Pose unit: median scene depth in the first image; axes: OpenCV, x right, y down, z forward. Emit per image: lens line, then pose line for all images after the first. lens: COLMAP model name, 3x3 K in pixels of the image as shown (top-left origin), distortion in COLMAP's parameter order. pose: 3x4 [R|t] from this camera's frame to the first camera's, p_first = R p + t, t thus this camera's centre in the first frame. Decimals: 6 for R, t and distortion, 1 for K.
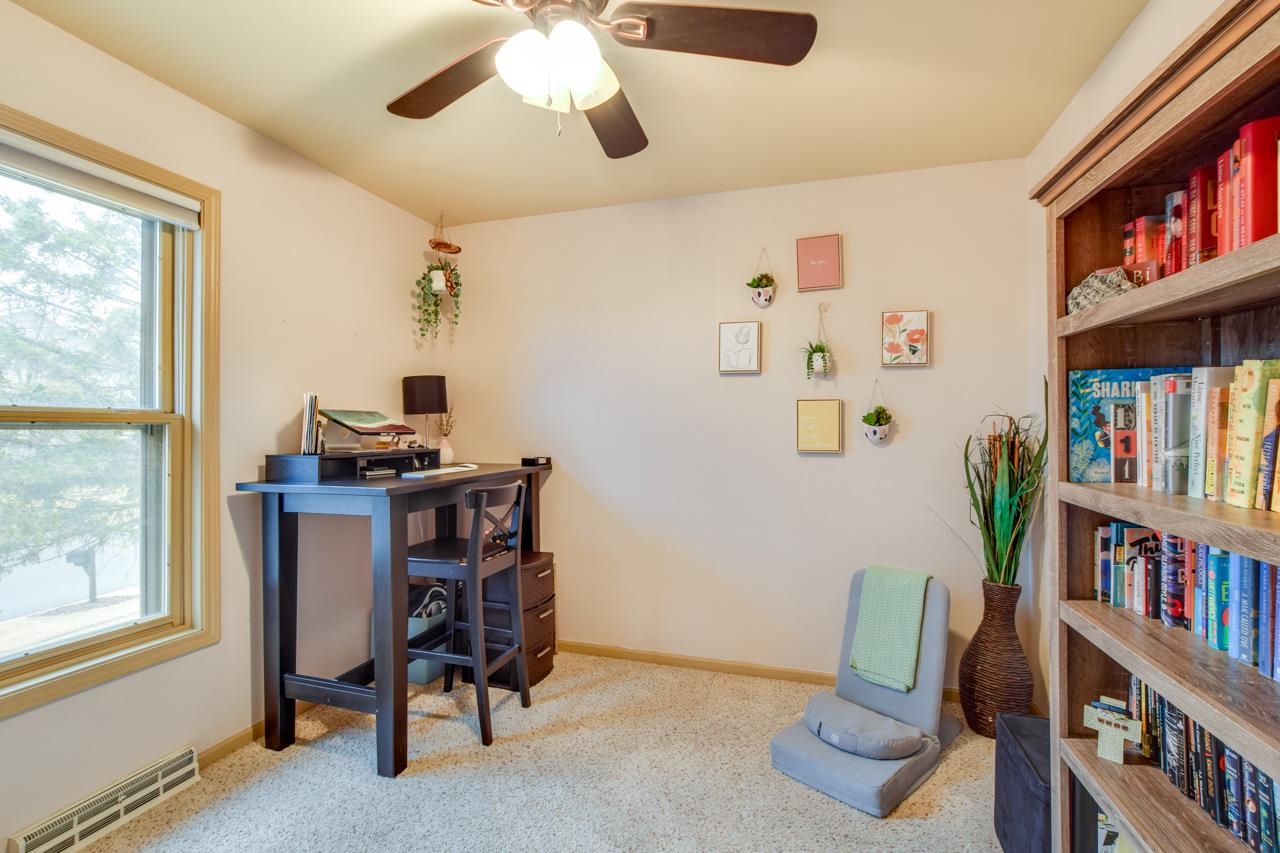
lens RADIAL K [[578.1, 0, 639.6], [0, 578.1, 424.0], [0, 0, 1]] dist [0.028373, 0.002777]
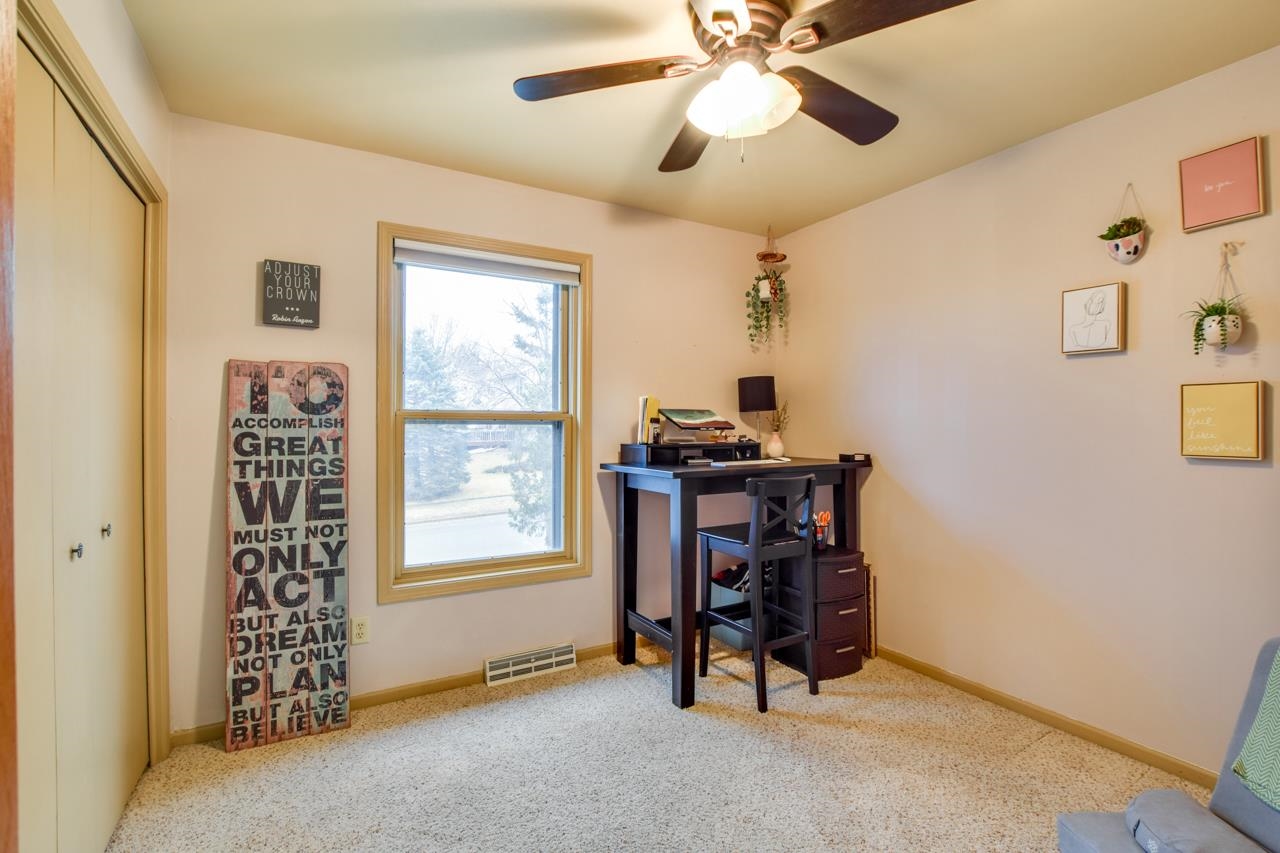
lens RADIAL K [[578.1, 0, 634.1], [0, 578.1, 420.9], [0, 0, 1]] dist [0.028373, 0.002777]
pose [[0.768011, -0.002880, -0.640430, 0.226846], [0.003412, 0.999994, -0.000404, 0.001143], [0.640427, -0.001875, 0.768016, 0.003997]]
